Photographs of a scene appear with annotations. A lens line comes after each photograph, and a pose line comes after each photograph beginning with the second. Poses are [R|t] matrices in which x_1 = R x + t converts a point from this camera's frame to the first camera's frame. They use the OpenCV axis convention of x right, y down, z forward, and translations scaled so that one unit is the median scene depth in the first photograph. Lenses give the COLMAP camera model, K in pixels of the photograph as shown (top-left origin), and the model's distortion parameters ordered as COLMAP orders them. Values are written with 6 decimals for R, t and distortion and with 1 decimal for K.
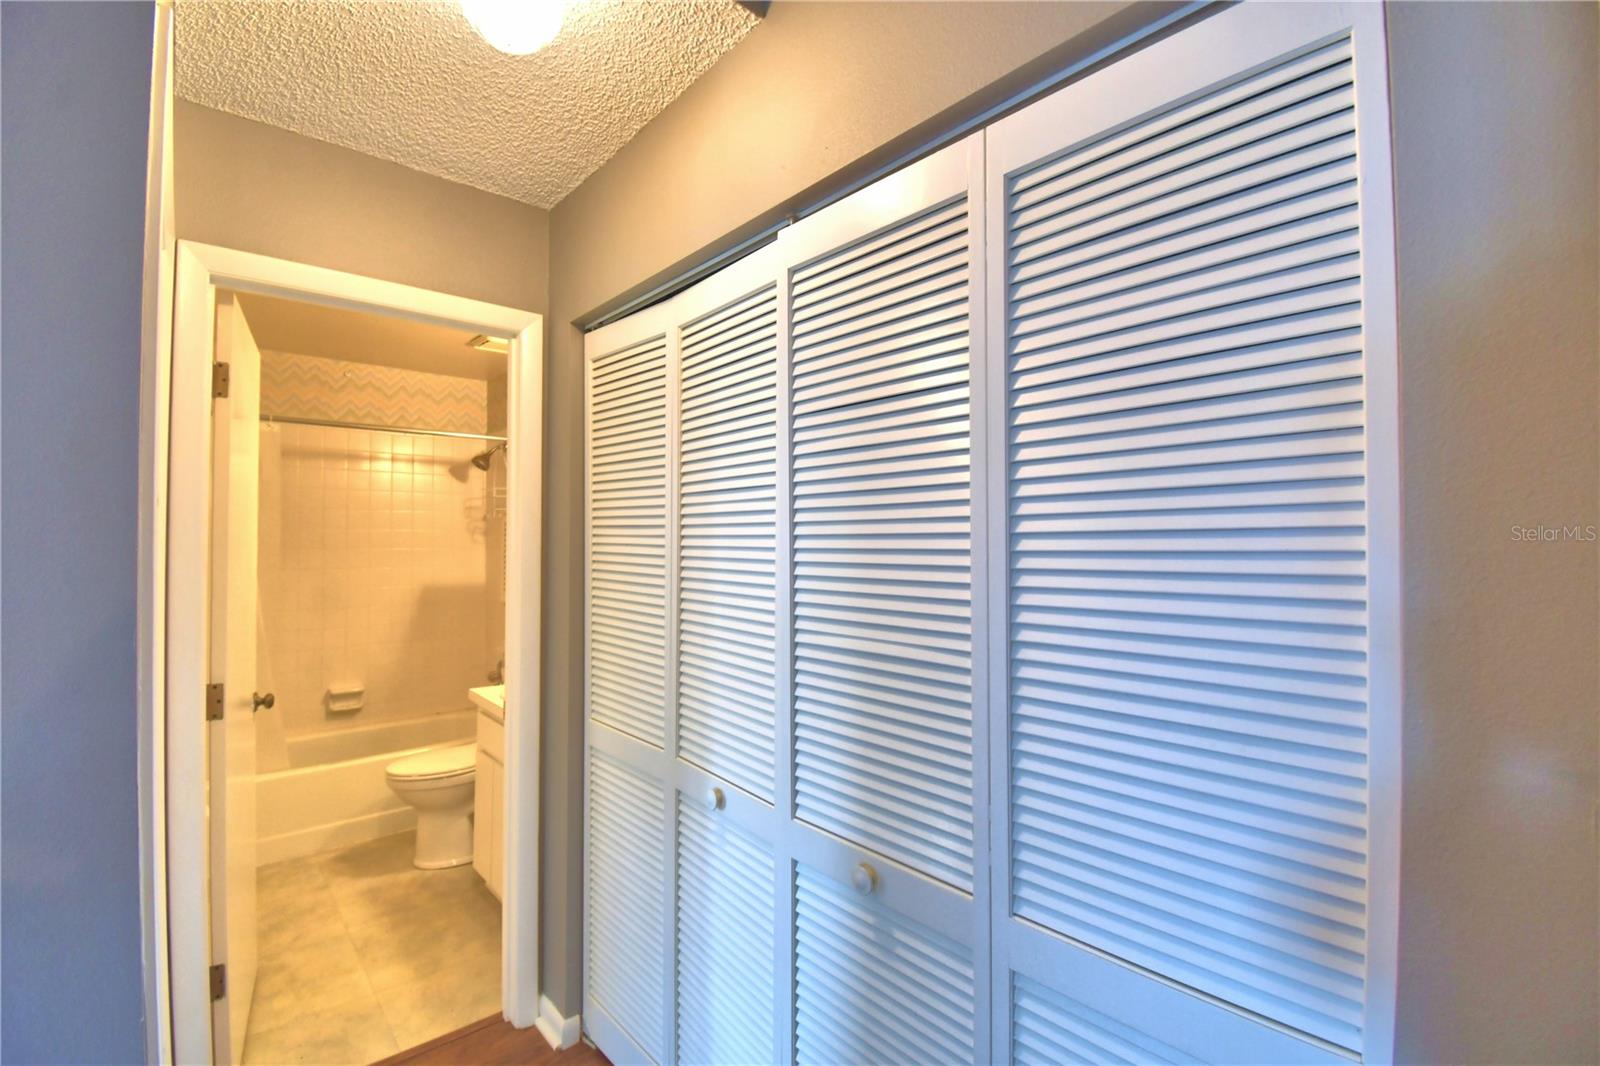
lens RADIAL K [[700.5, 0, 794.1], [0, 700.5, 533.3], [0, 0, 1]] dist [0.016899, -0.025107]
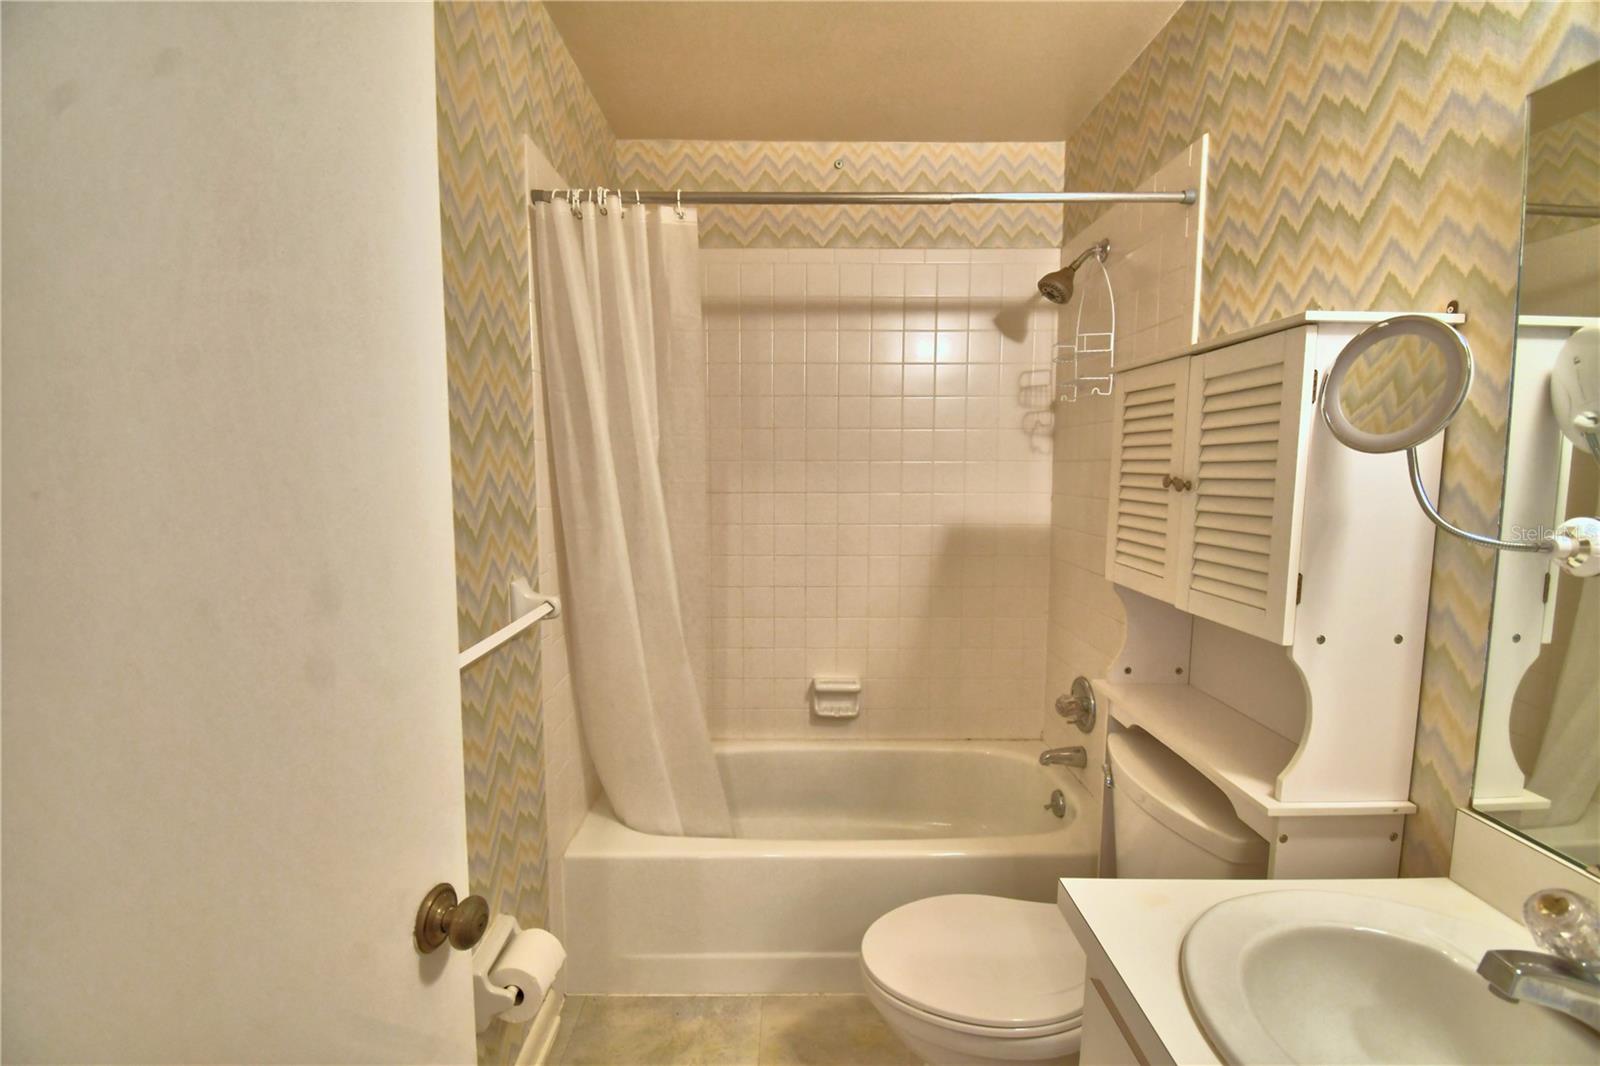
lens RADIAL K [[700.5, 0, 794.1], [0, 700.5, 533.3], [0, 0, 1]] dist [0.016899, -0.025107]
pose [[0.753727, 0.062904, -0.654170, -0.251810], [0.006158, 0.994689, 0.102743, 0.020985], [0.657159, -0.081468, 0.749336, 0.495340]]
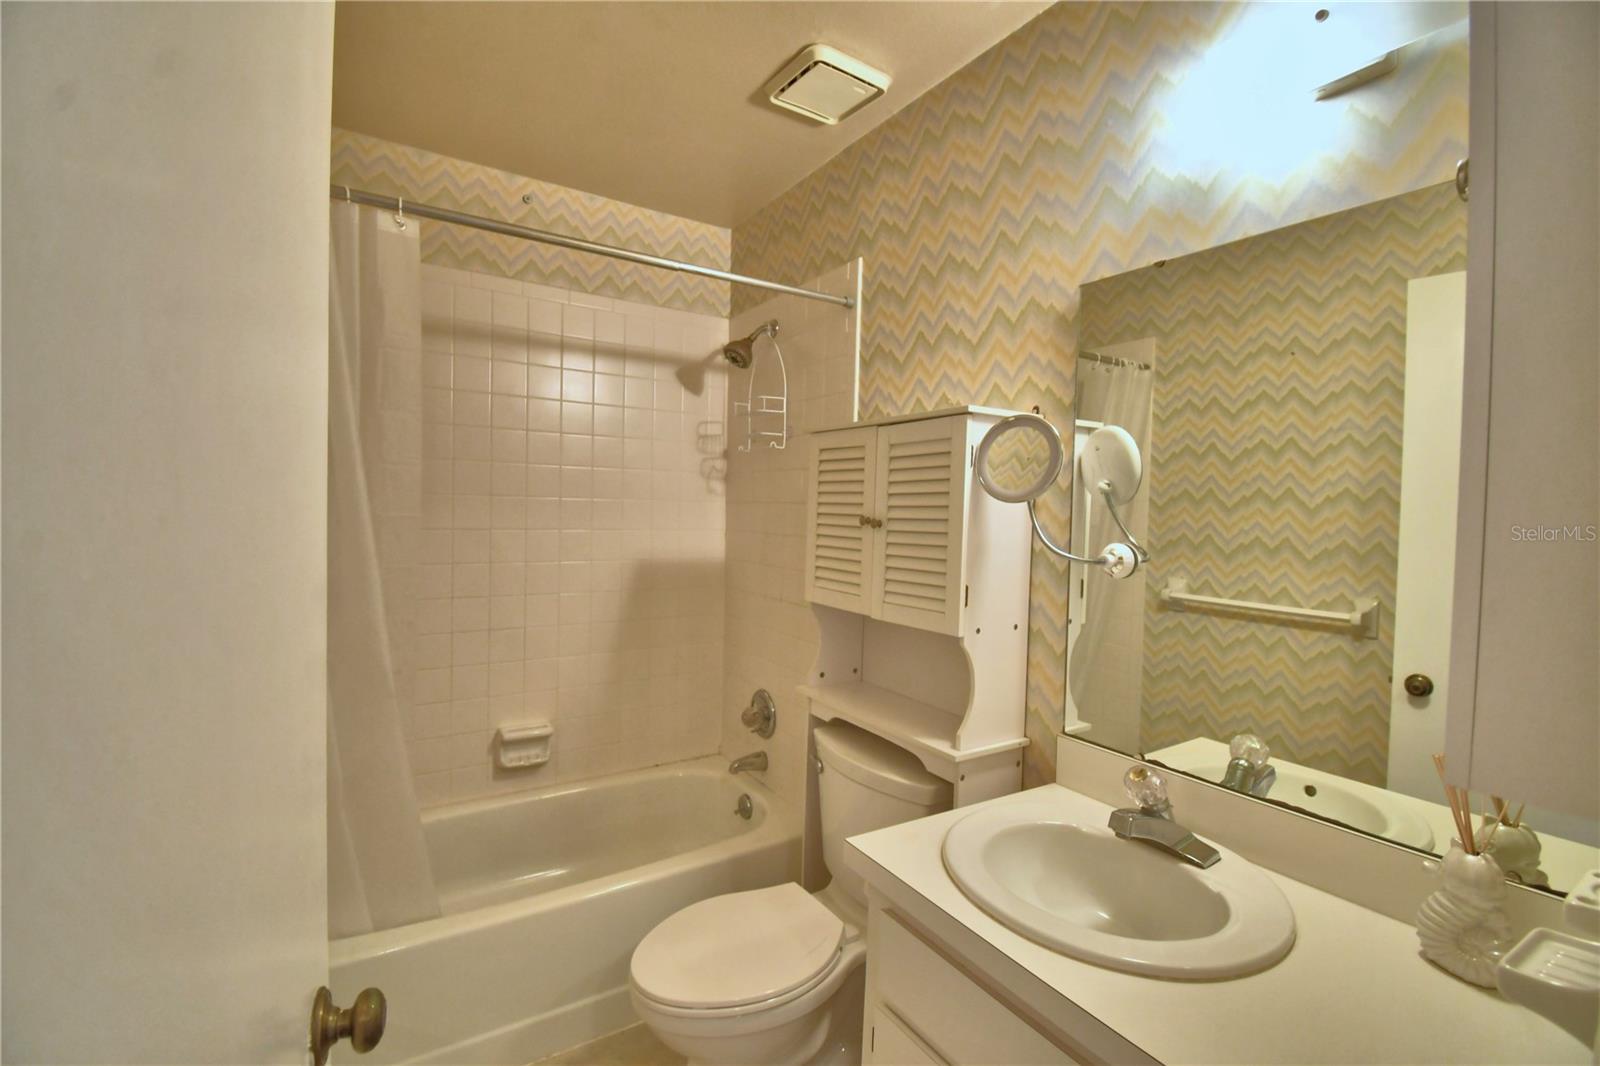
lens RADIAL K [[699.2, 0, 791.7], [0, 699.2, 529.3], [0, 0, 1]] dist [0.018836, -0.024105]
pose [[0.987669, 0.025464, -0.154472, -0.312693], [-0.019646, 0.999043, 0.039070, 0.021391], [0.155319, -0.035554, 0.987224, 0.434764]]
